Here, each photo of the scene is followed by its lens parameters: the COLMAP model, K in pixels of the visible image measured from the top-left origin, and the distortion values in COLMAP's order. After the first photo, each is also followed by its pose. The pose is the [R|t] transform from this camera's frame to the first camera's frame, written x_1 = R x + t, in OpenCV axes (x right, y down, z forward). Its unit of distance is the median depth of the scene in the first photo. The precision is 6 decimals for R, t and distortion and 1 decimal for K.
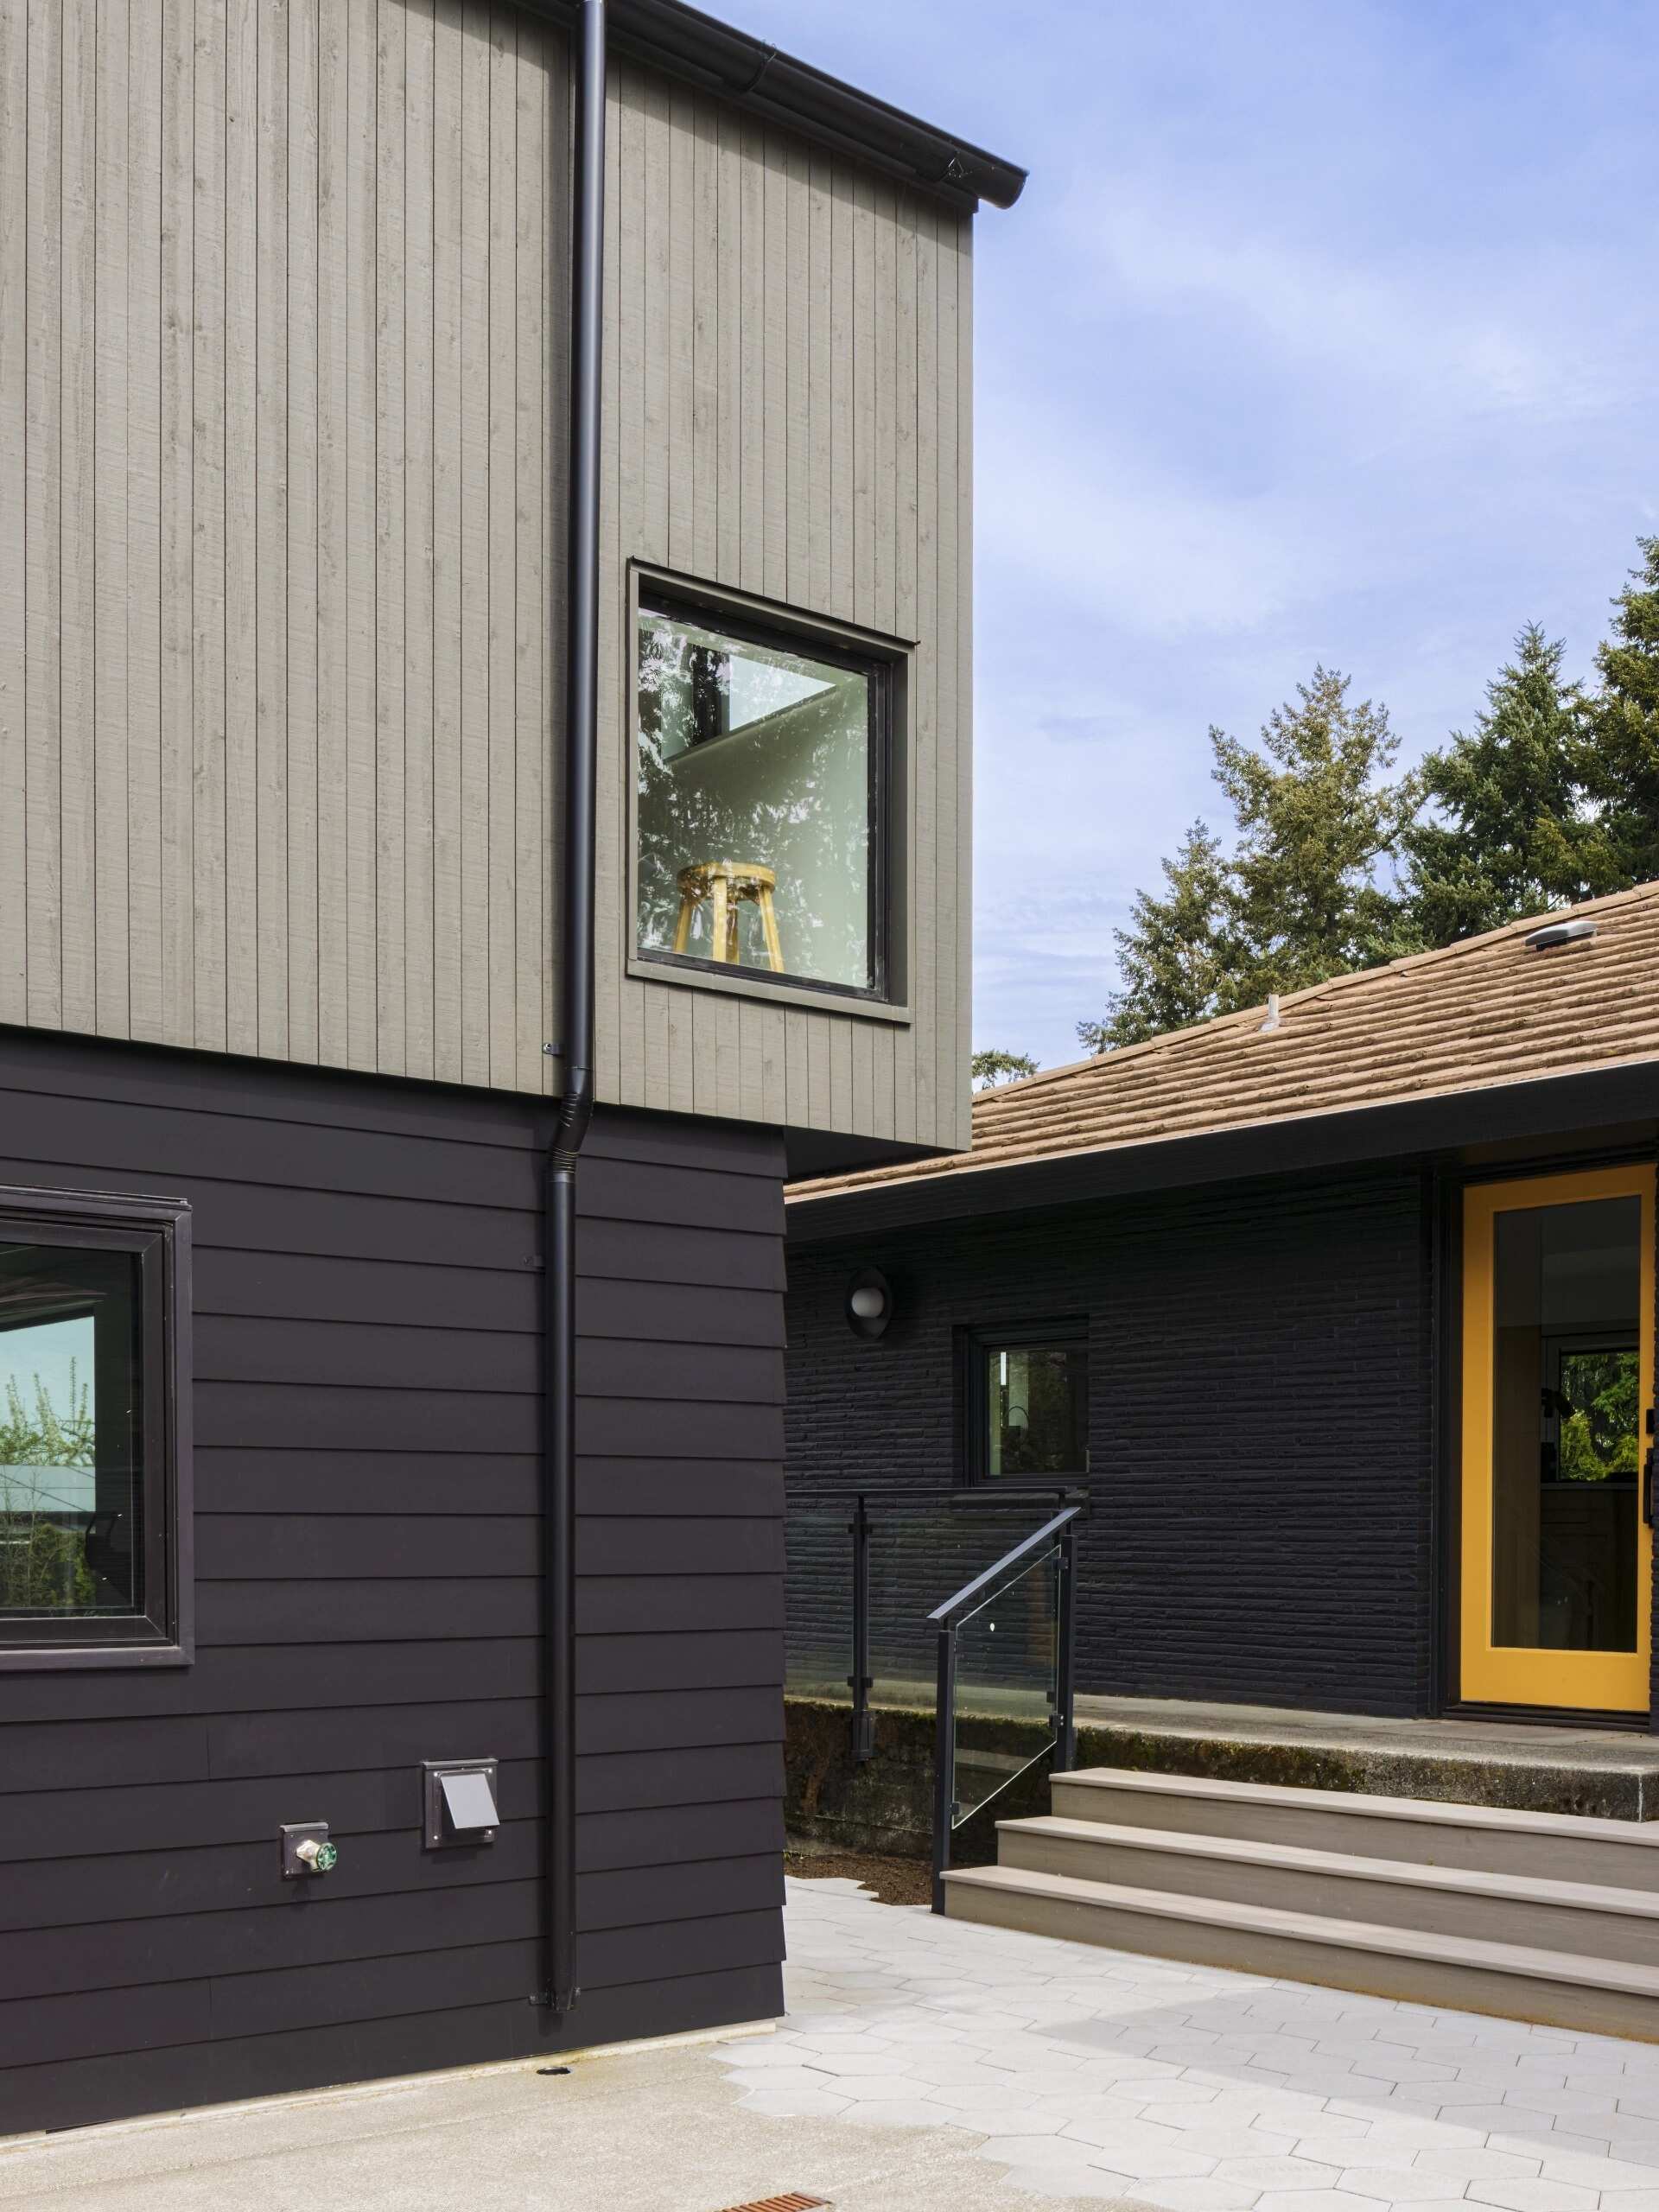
lens RADIAL K [[2424.6, 0, 831.3], [0, 2424.6, 1117.0], [0, 0, 1]] dist [-0.032162, 0.000000]
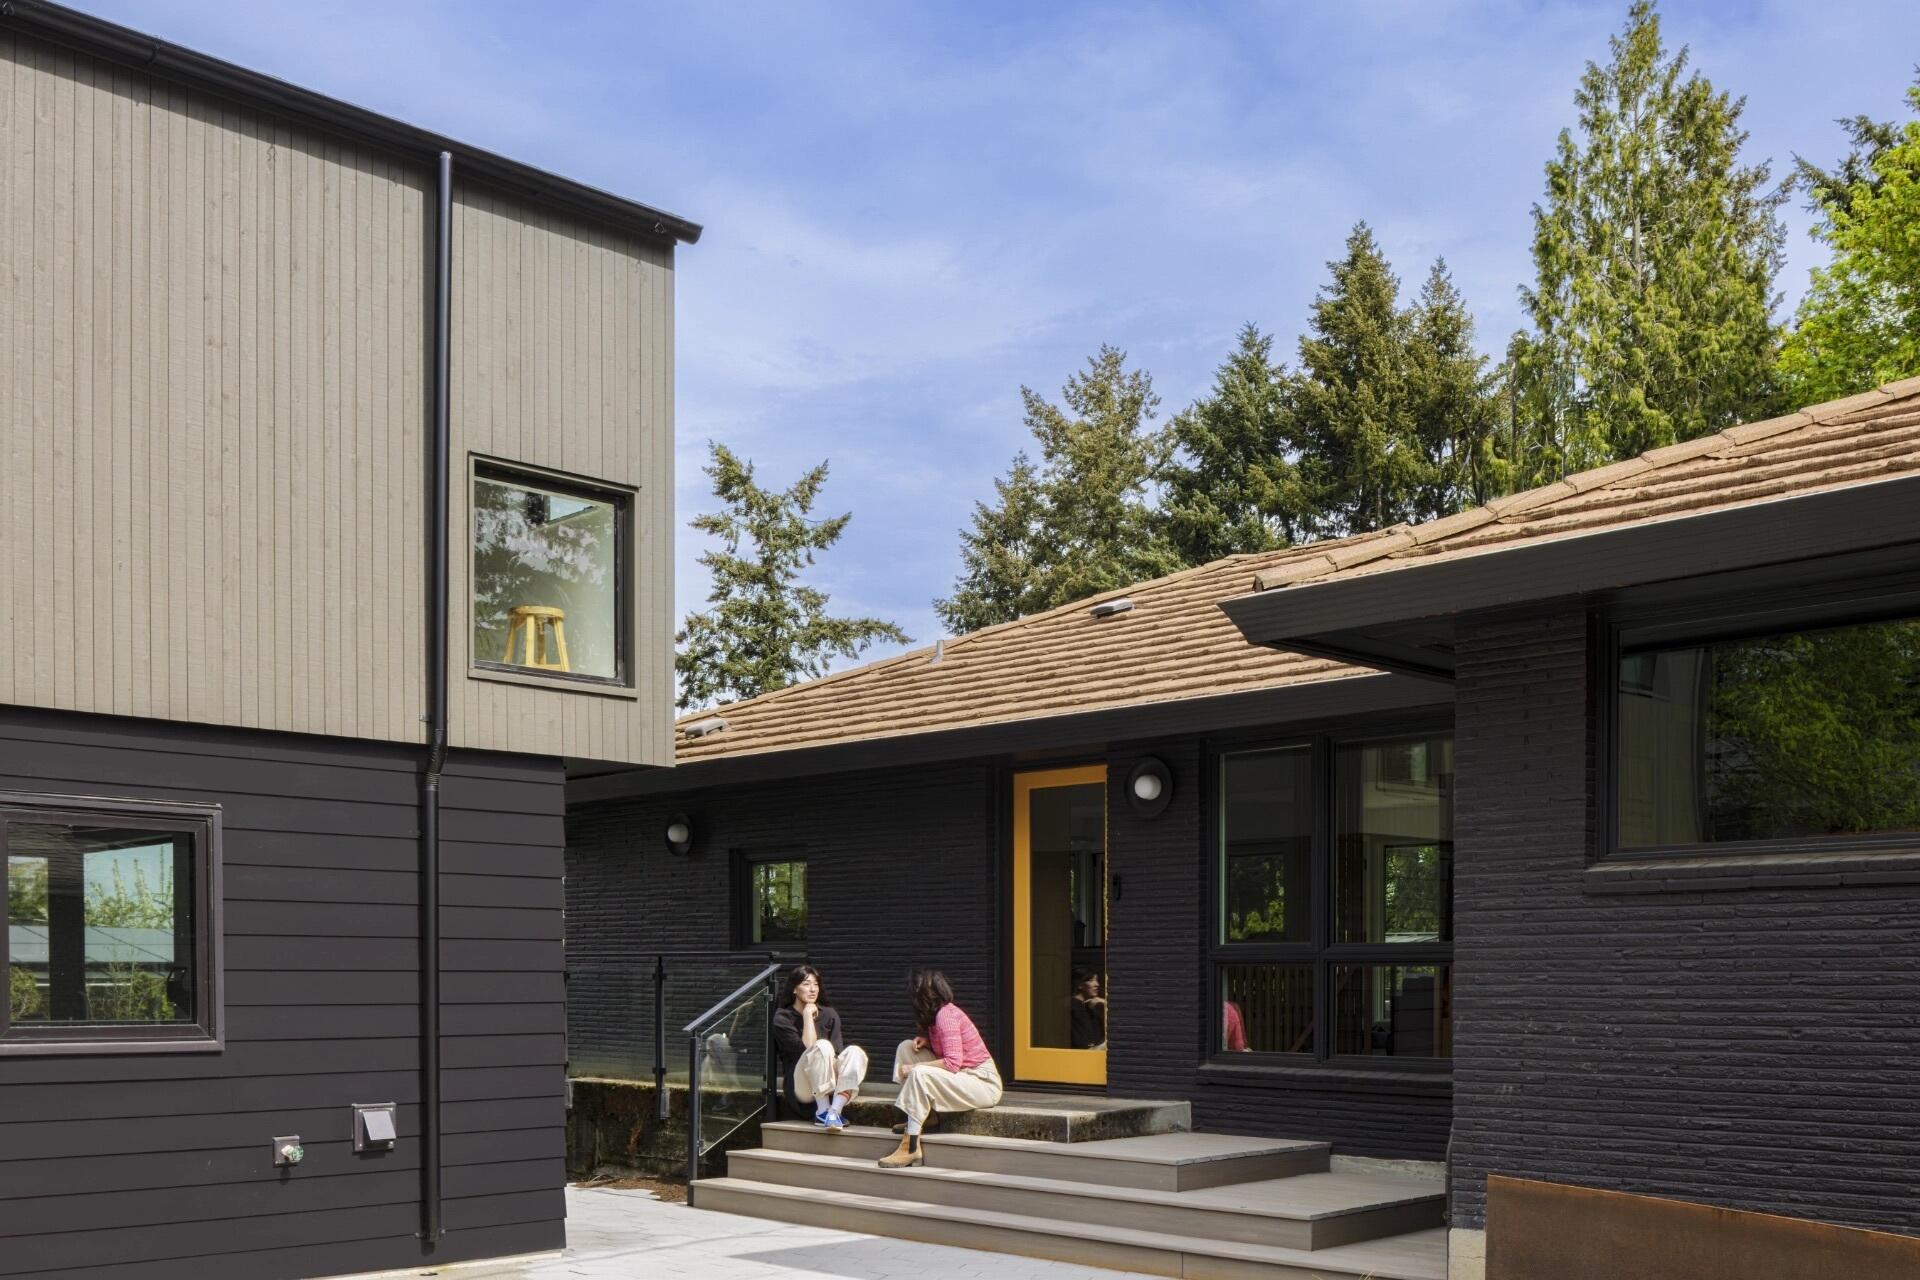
lens RADIAL K [[1878.1, 0, 927.0], [0, 1878.1, 723.7], [0, 0, 1]] dist [-0.034625, 0.000000]
pose [[0.996374, 0.010875, 0.084380, 0.133461], [-0.013930, 0.999265, 0.035702, -0.074045], [-0.083930, -0.036748, 0.995794, -0.413323]]
